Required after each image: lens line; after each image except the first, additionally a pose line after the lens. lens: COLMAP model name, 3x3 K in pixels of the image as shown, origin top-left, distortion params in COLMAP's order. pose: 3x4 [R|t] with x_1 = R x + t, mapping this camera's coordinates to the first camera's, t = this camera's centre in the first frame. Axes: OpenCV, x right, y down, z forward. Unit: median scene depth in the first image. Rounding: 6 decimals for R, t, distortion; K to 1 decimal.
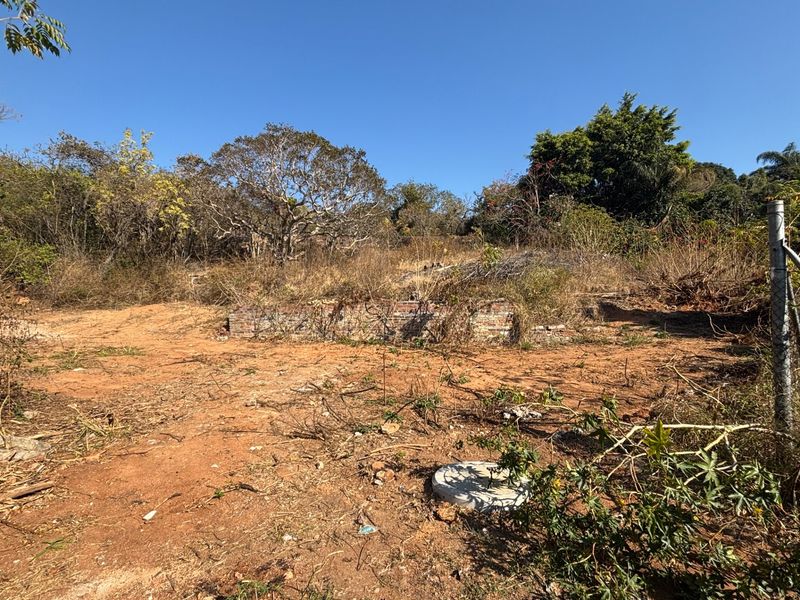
lens RADIAL K [[399.4, 0, 405.7], [0, 399.4, 300.3], [0, 0, 1]] dist [-0.031480, 0.006116]
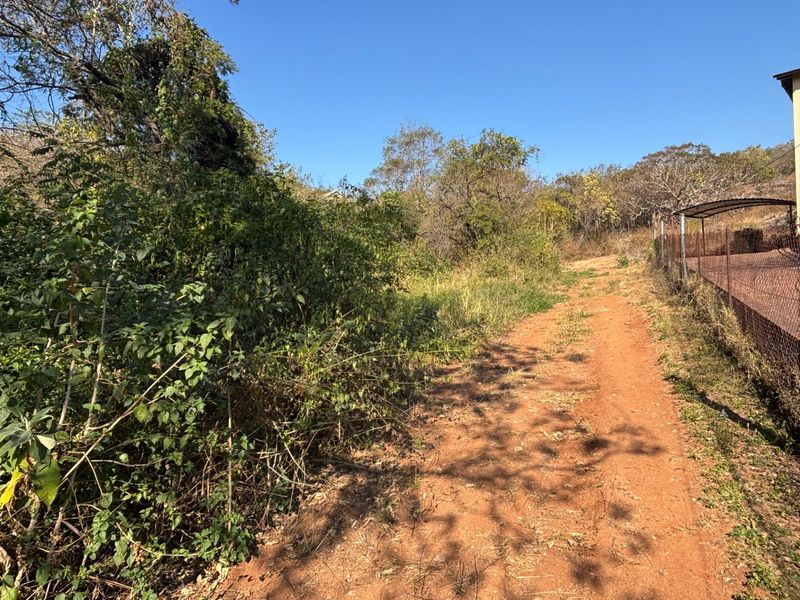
lens RADIAL K [[528.7, 0, 394.3], [0, 528.7, 297.3], [0, 0, 1]] dist [0.008435, -0.013412]
pose [[0.549131, -0.008719, -0.835691, 1.000995], [0.061308, 0.997672, 0.029877, 0.066087], [0.833484, -0.067641, 0.548387, -1.338280]]
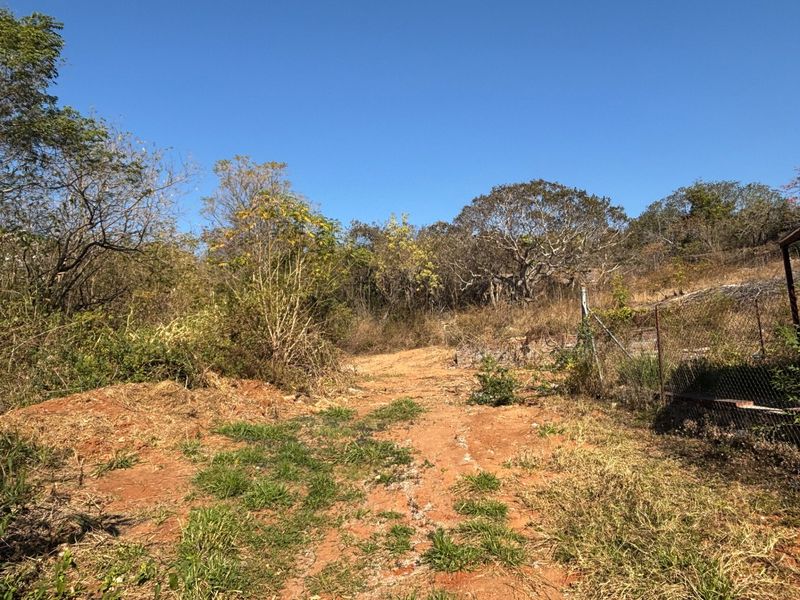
lens RADIAL K [[528.7, 0, 397.5], [0, 528.7, 299.1], [0, 0, 1]] dist [0.008435, -0.013412]
pose [[0.804951, -0.095307, -0.585636, 0.288404], [0.043053, 0.993795, -0.102555, 0.020149], [0.591777, 0.057339, 0.804060, -0.364189]]
